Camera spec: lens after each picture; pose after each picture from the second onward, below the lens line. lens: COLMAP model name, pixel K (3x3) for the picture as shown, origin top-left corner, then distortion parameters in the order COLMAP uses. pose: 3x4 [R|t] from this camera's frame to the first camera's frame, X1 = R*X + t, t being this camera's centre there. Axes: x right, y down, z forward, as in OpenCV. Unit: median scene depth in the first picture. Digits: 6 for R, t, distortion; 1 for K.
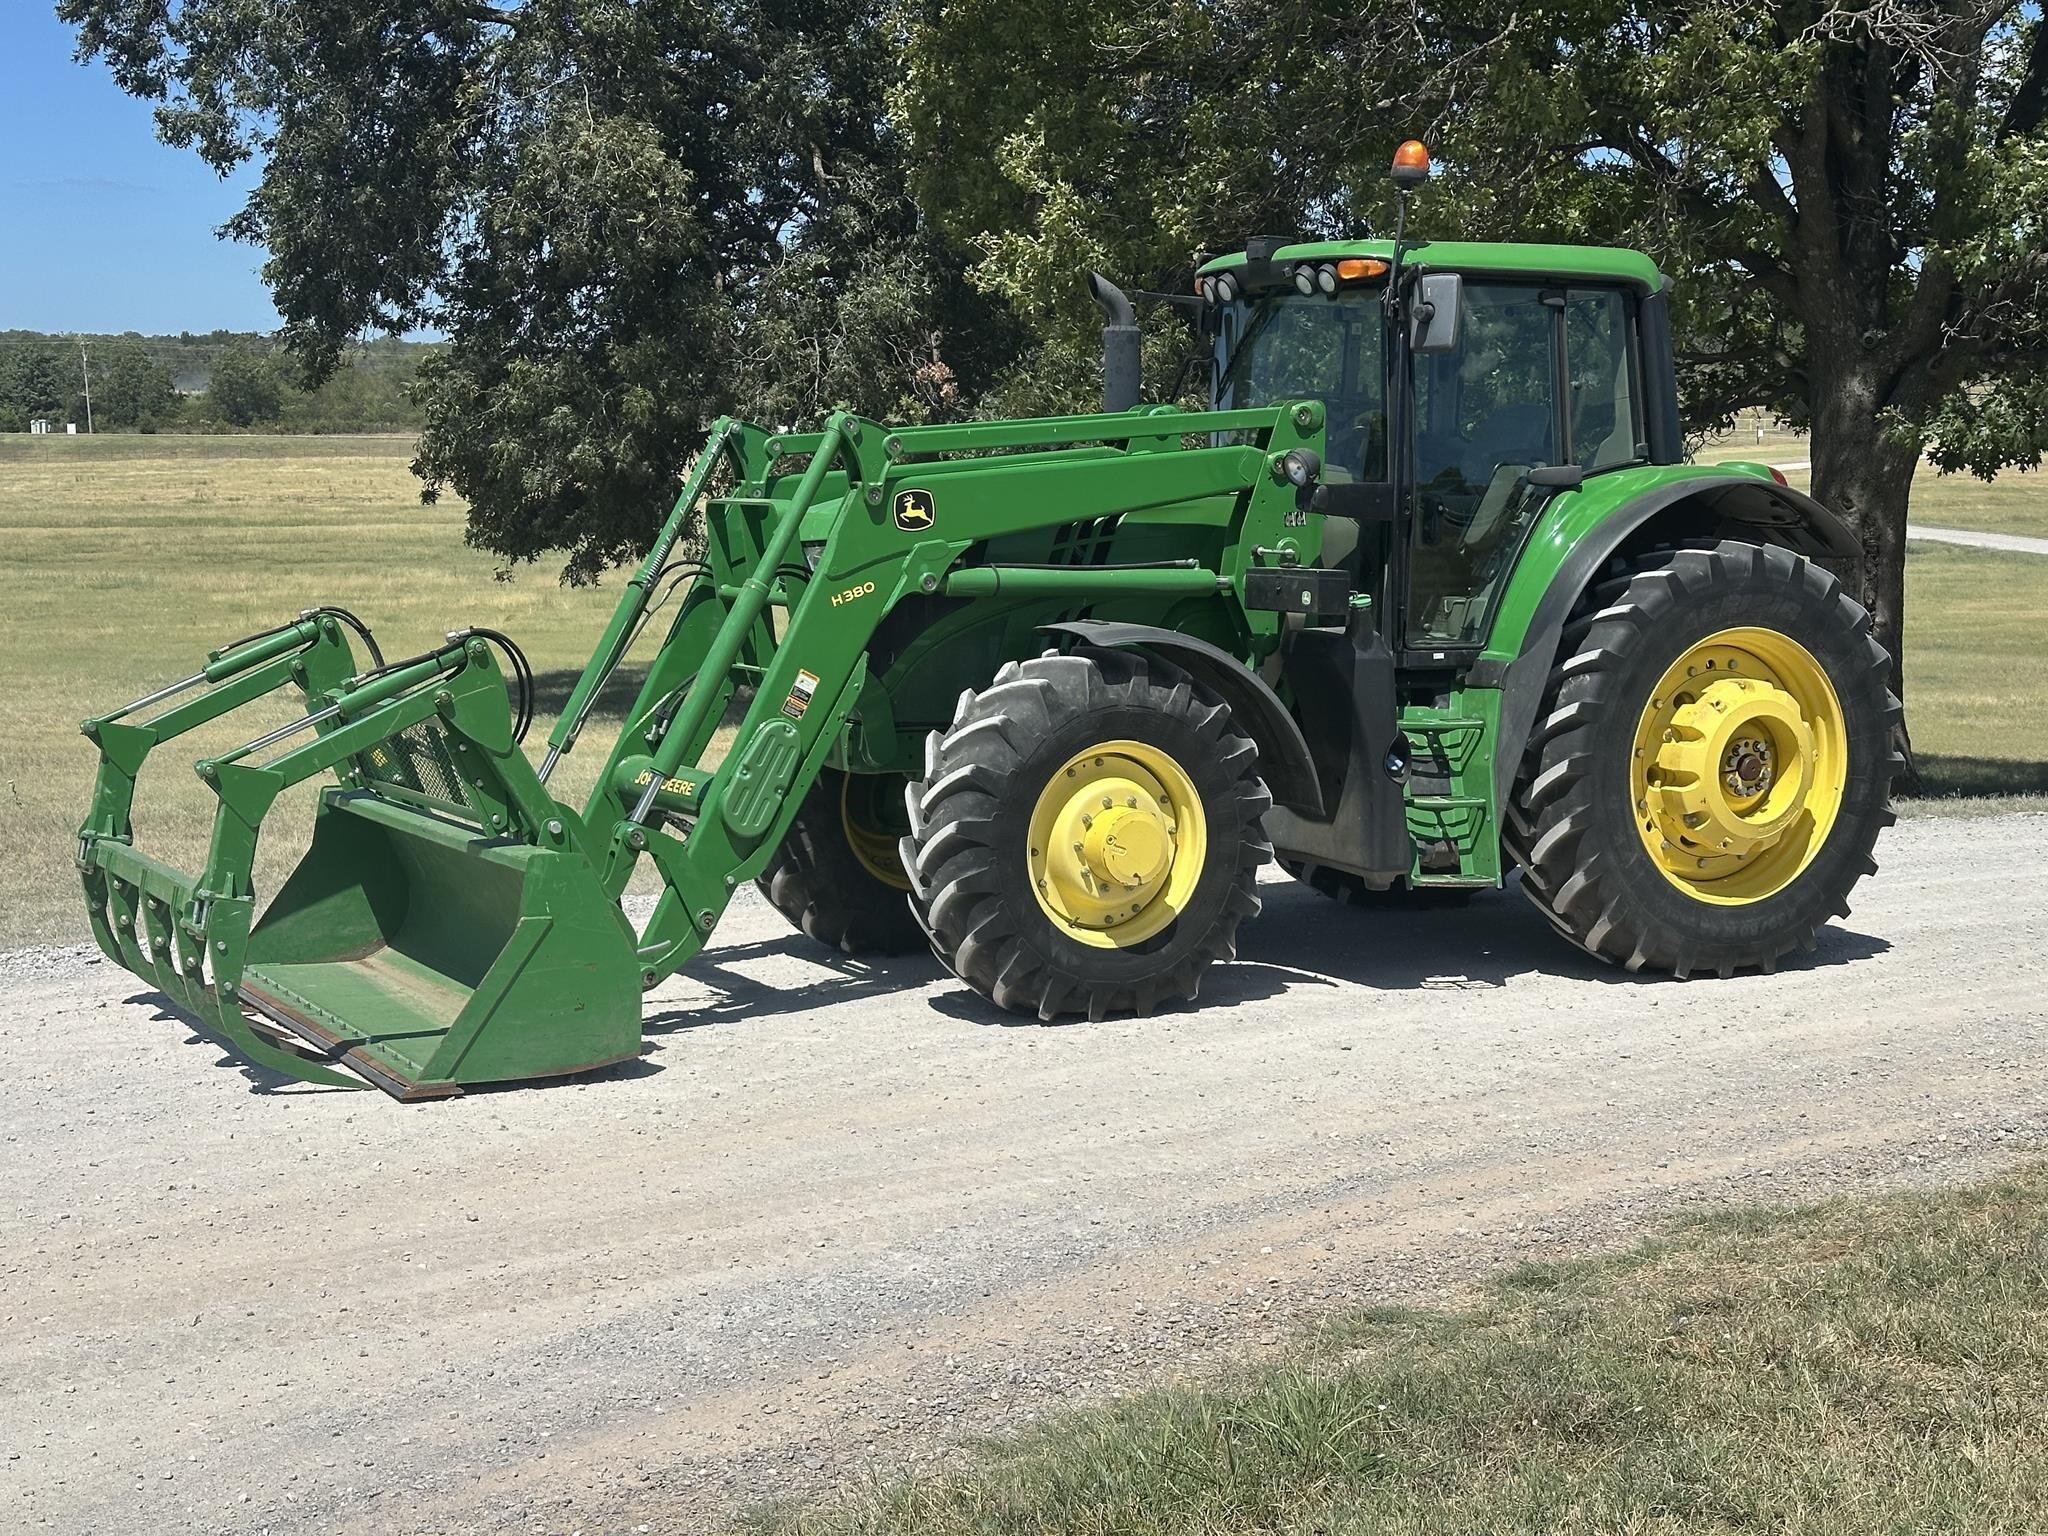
lens RADIAL K [[2849.9, 0, 1019.2], [0, 2849.9, 794.5], [0, 0, 1]] dist [0.142985, -0.035315]
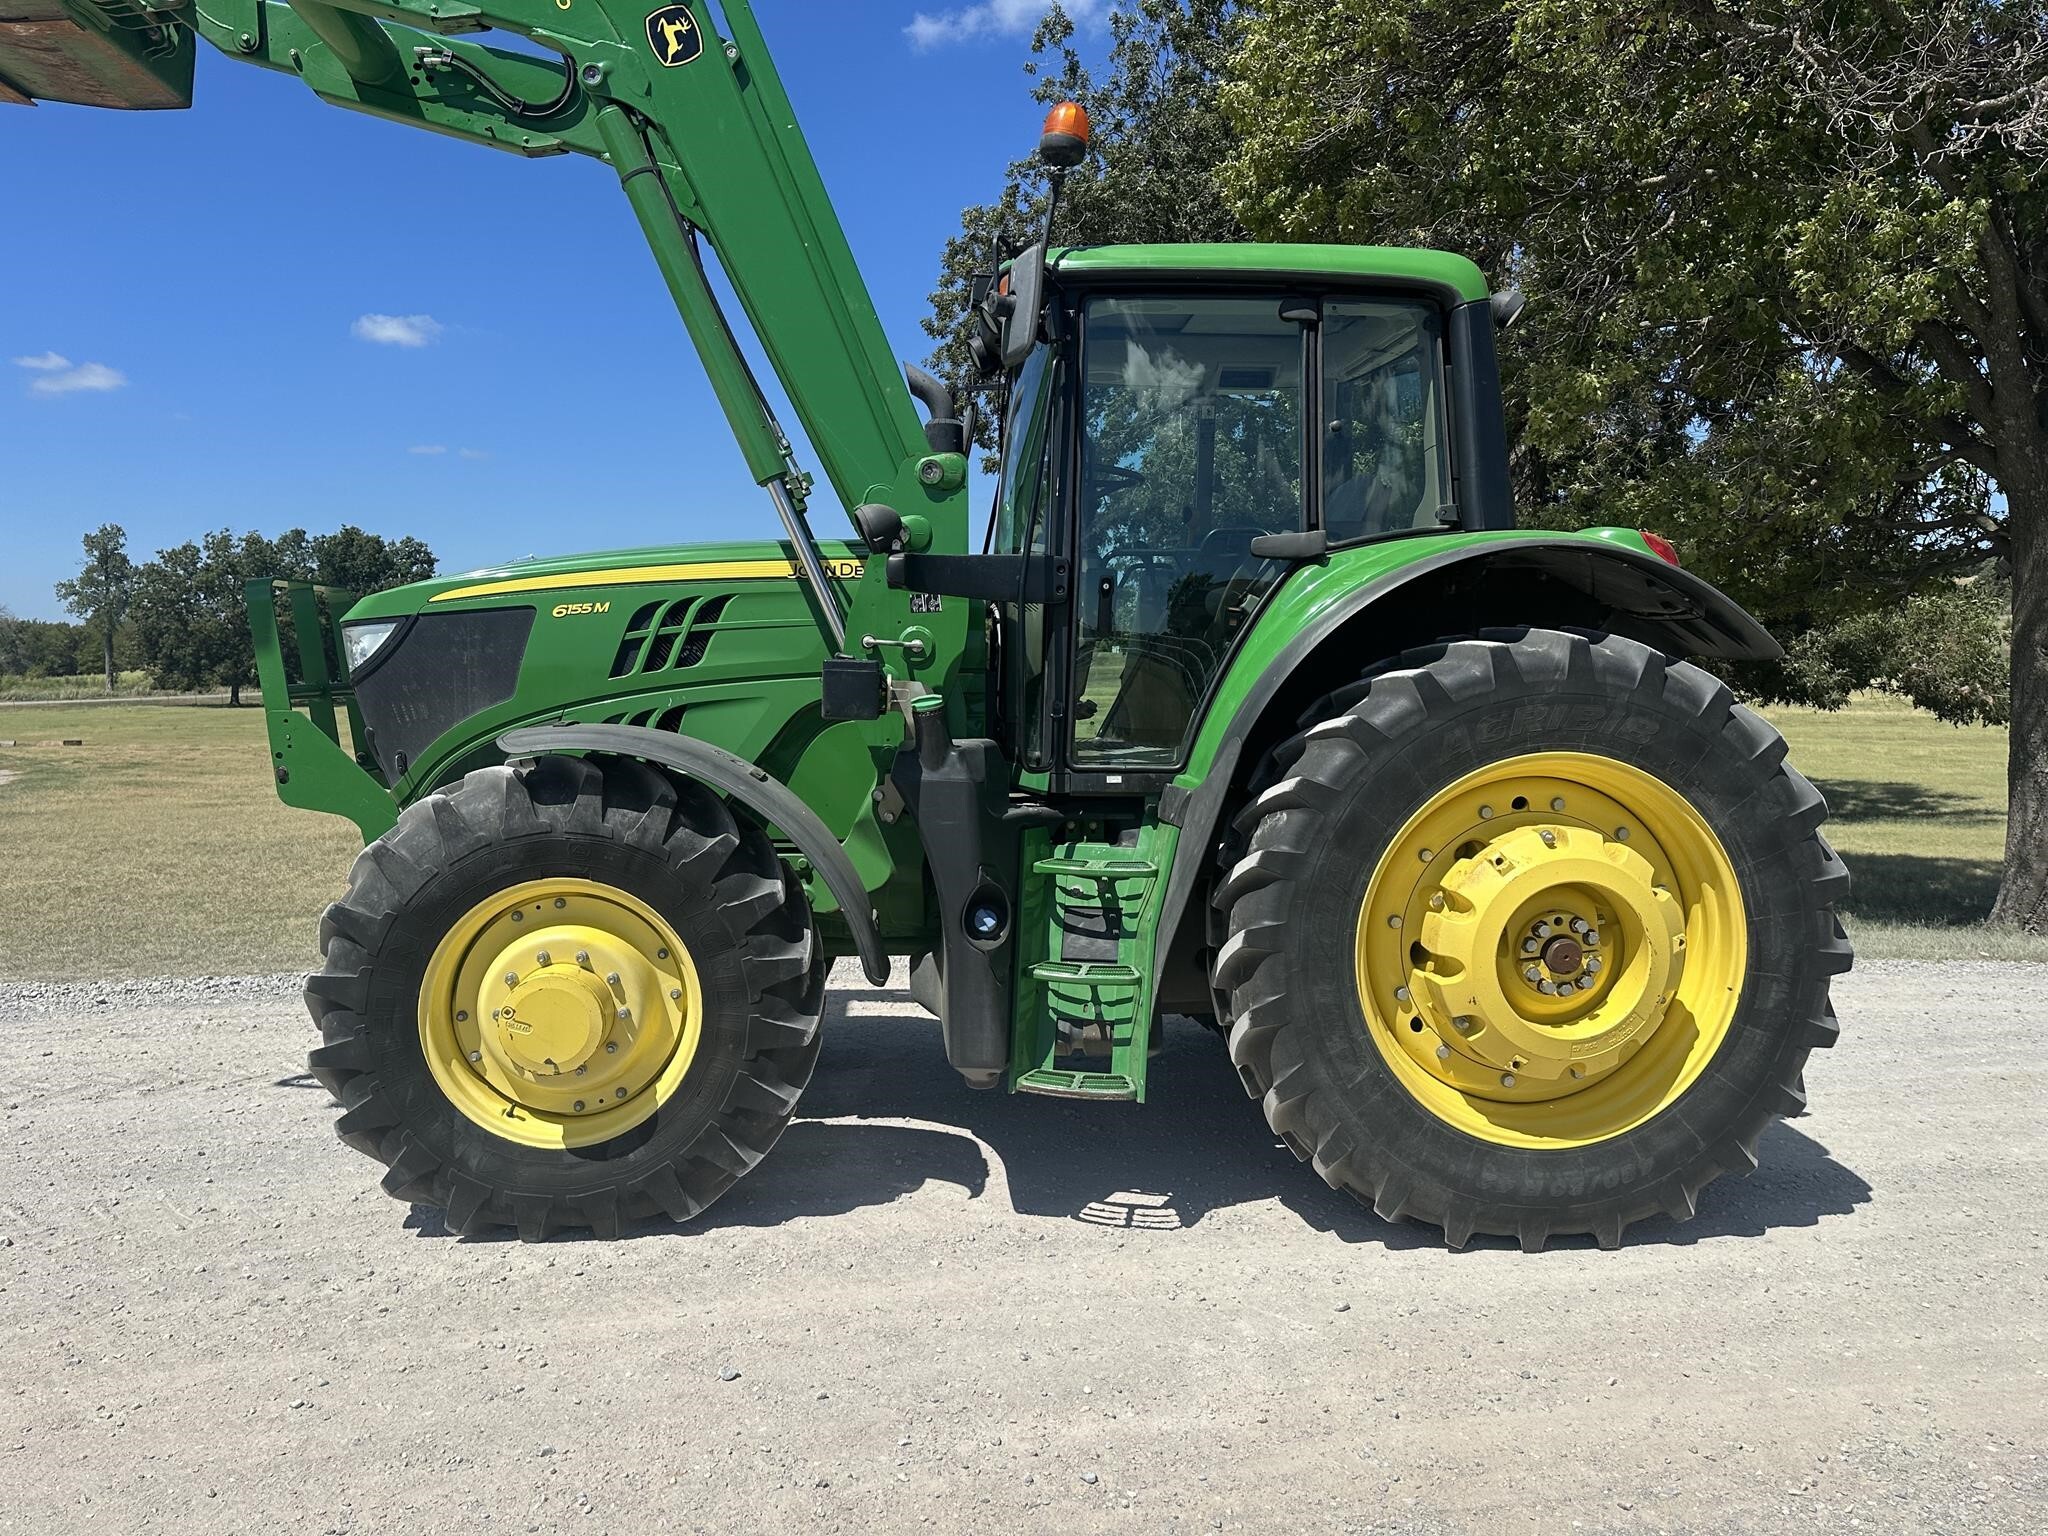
lens RADIAL K [[1418.1, 0, 1024.2], [0, 1418.1, 767.1], [0, 0, 1]] dist [0.140297, -0.203659]
pose [[0.916180, 0.025753, -0.399939, 0.283727], [-0.043756, 0.998395, -0.035946, -0.037726], [0.398371, 0.050433, 0.915837, 0.653795]]
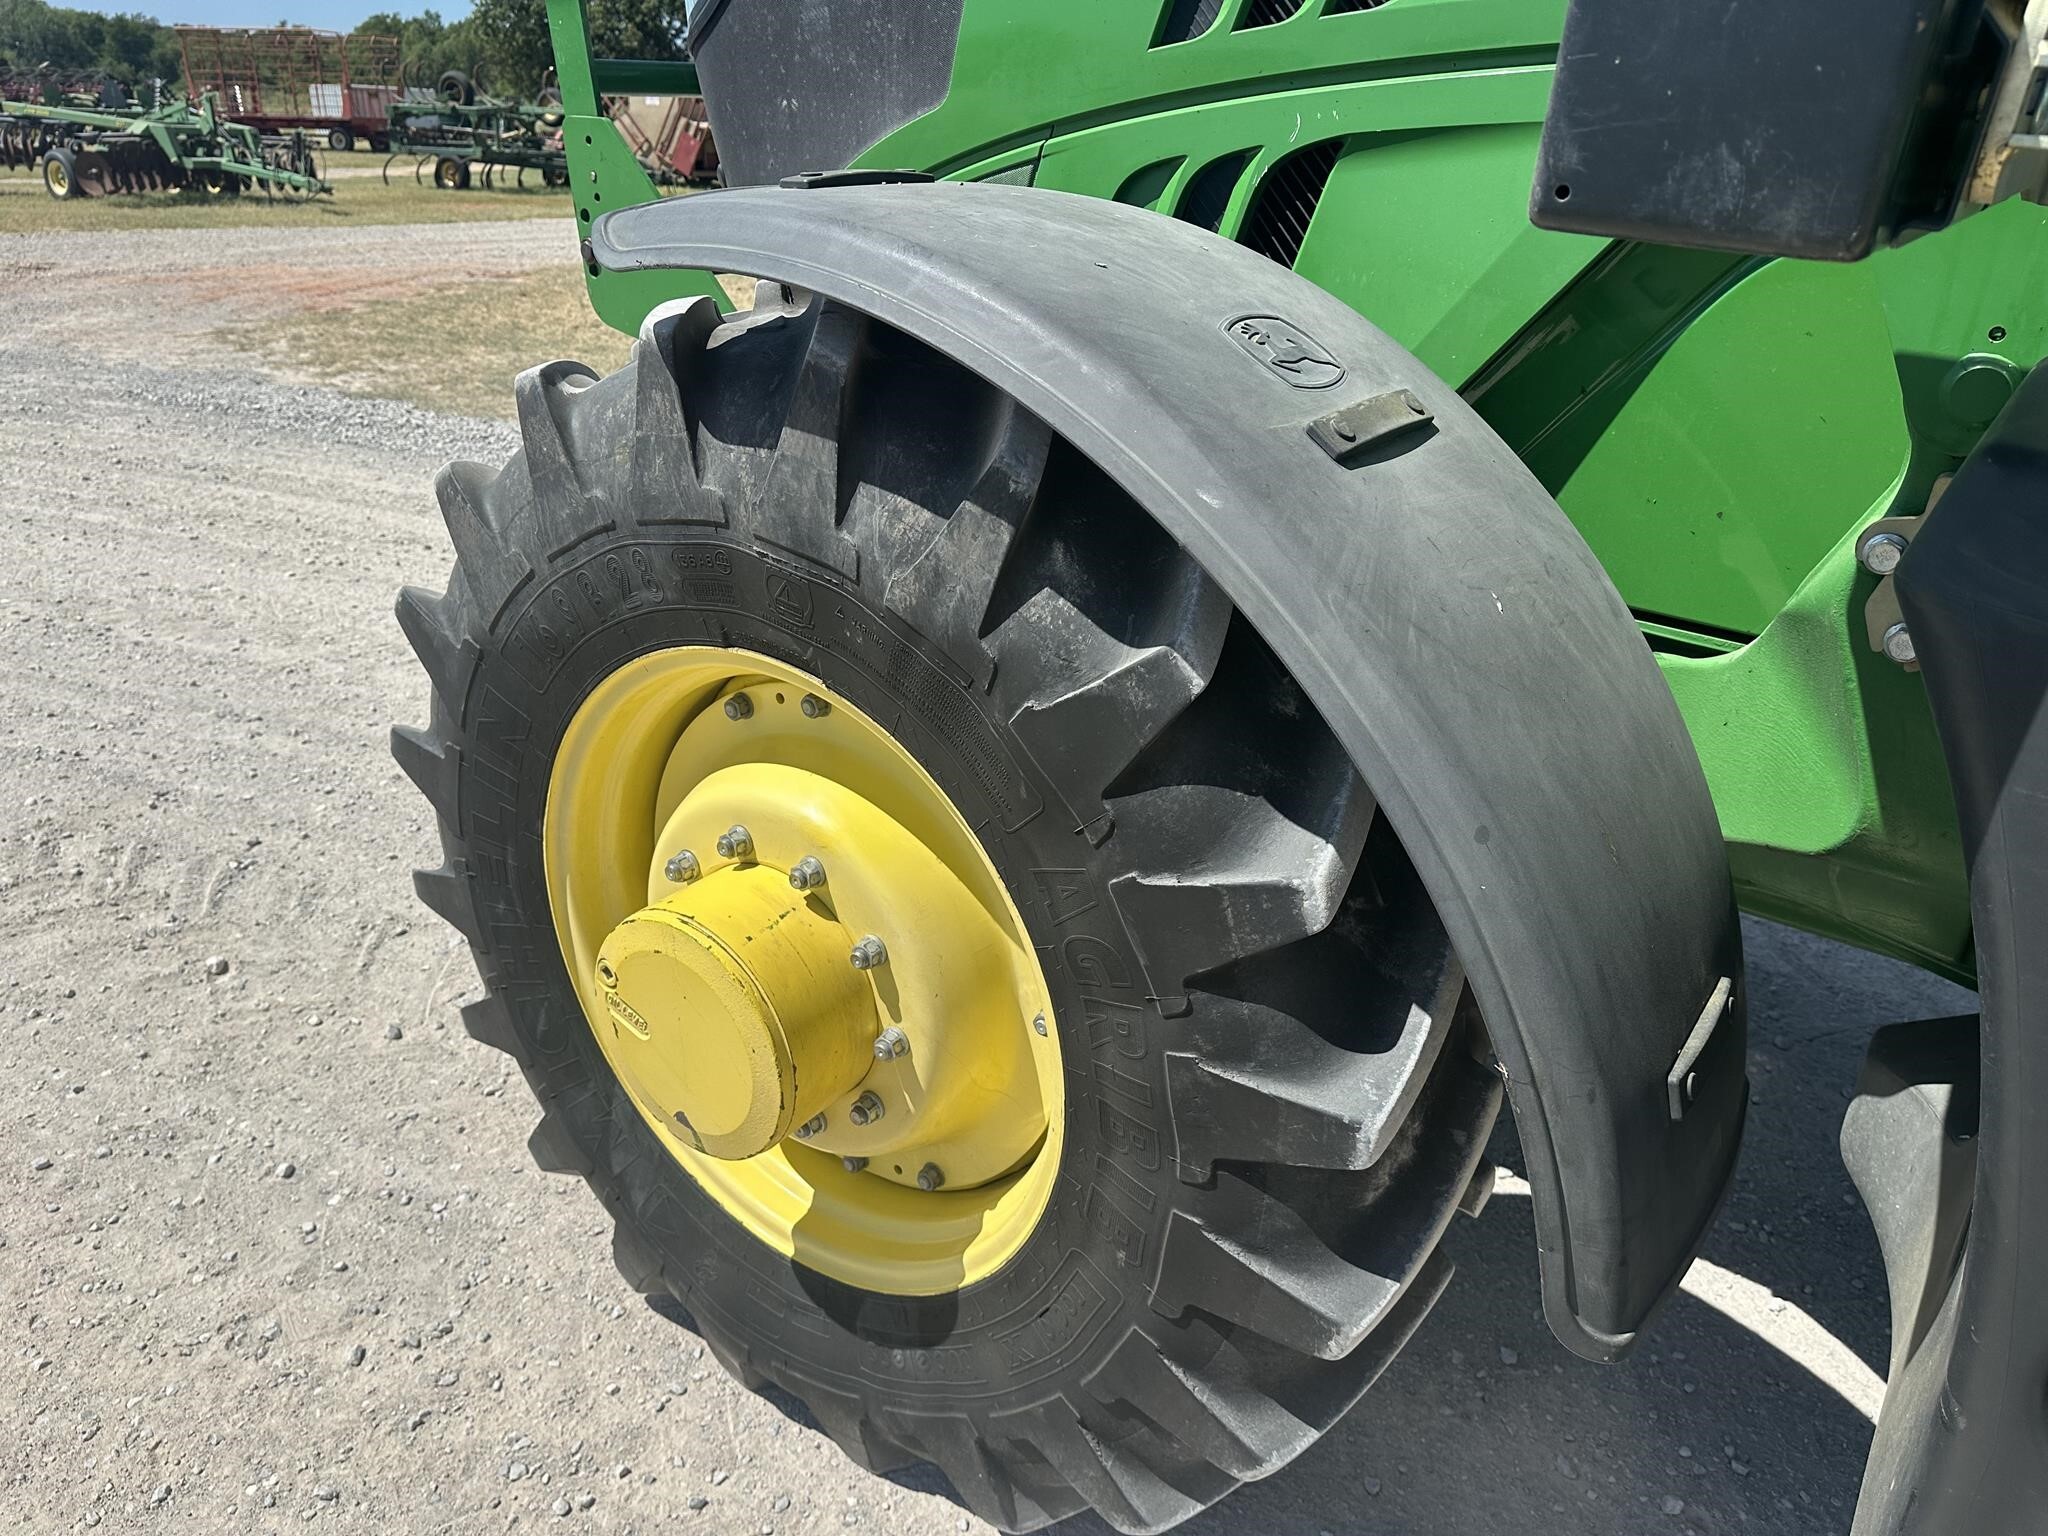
lens RADIAL K [[1418.1, 0, 1024.2], [0, 1418.1, 767.1], [0, 0, 1]] dist [0.140297, -0.203659]
pose [[0.428988, 0.390948, -0.814327, 0.149849], [-0.136502, 0.919196, 0.369385, -0.058721], [0.892937, -0.047304, 0.447689, 0.903566]]
